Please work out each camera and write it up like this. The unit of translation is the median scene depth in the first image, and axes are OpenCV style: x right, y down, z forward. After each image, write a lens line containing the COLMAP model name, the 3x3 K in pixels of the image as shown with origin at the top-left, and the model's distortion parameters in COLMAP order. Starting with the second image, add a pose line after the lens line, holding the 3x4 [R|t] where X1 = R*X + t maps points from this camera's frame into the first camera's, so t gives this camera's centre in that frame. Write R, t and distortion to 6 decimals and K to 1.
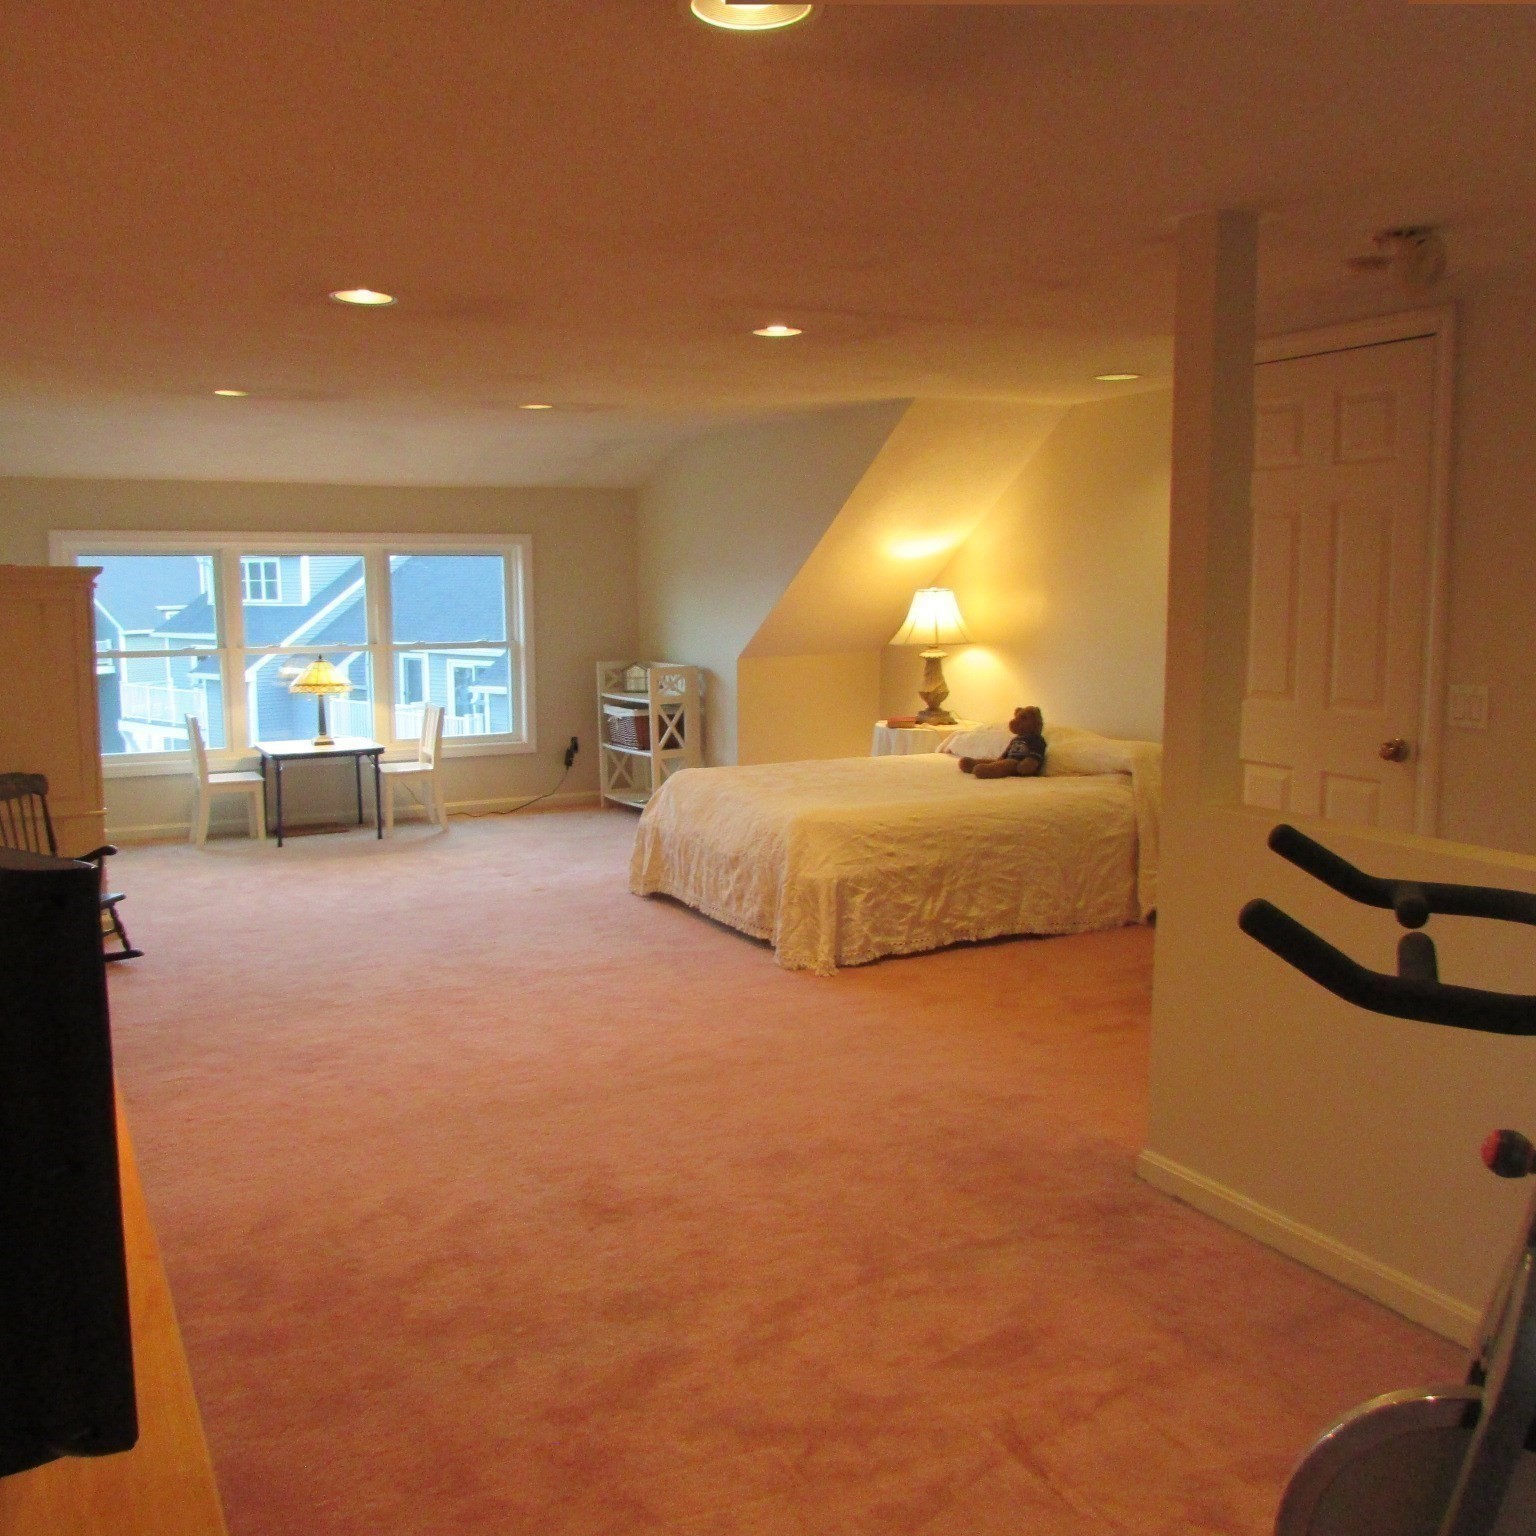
lens RADIAL K [[1382.4, 0, 768.0], [0, 1382.4, 768.0], [0, 0, 1]] dist [0.004351, 0.004946]
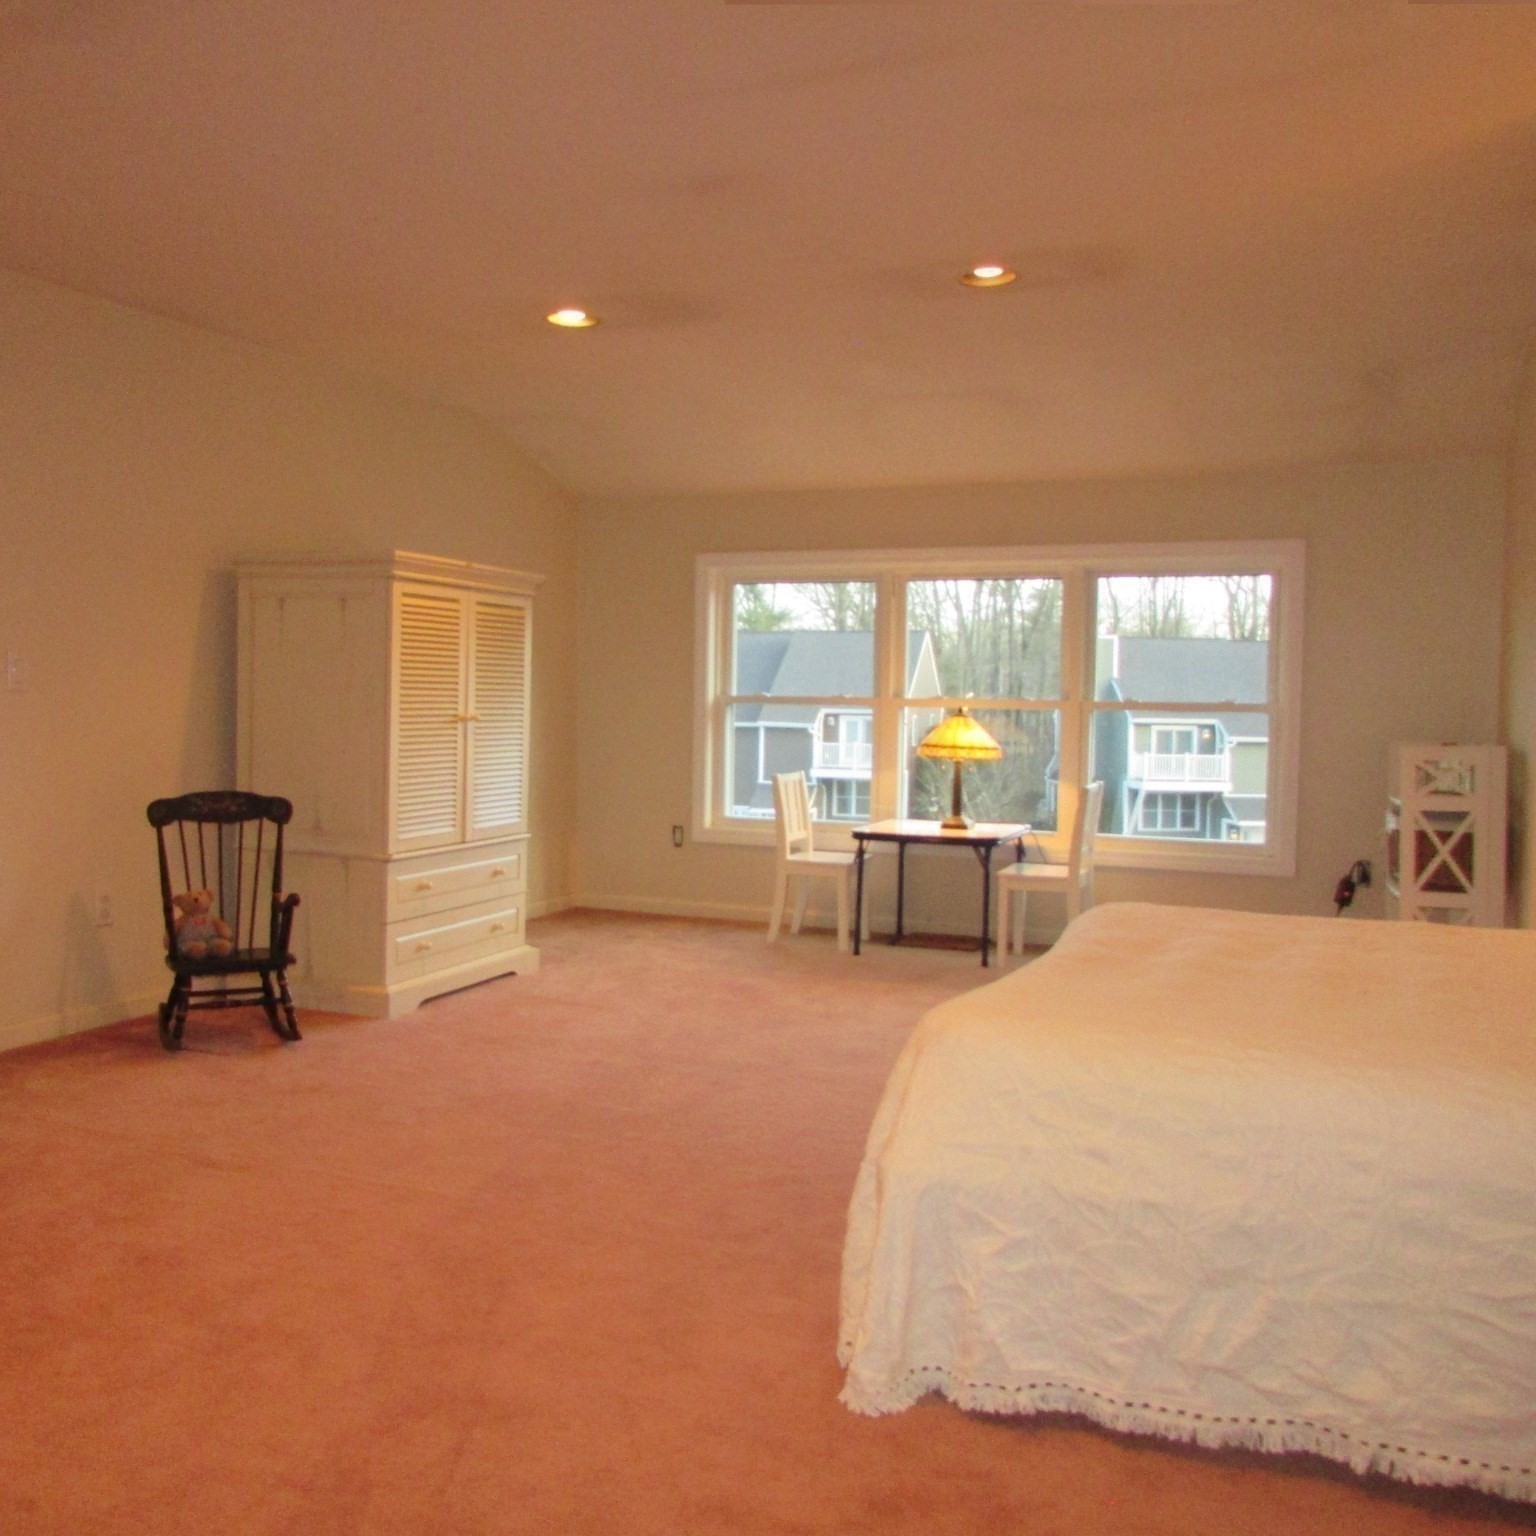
lens RADIAL K [[1475.7, 0, 768.0], [0, 1475.7, 768.0], [0, 0, 1]] dist [-0.002997, -0.002581]
pose [[0.643618, 0.054015, -0.763438, 0.221446], [-0.119780, 0.992323, -0.030771, -0.013418], [0.755916, 0.111250, 0.645147, 0.430633]]
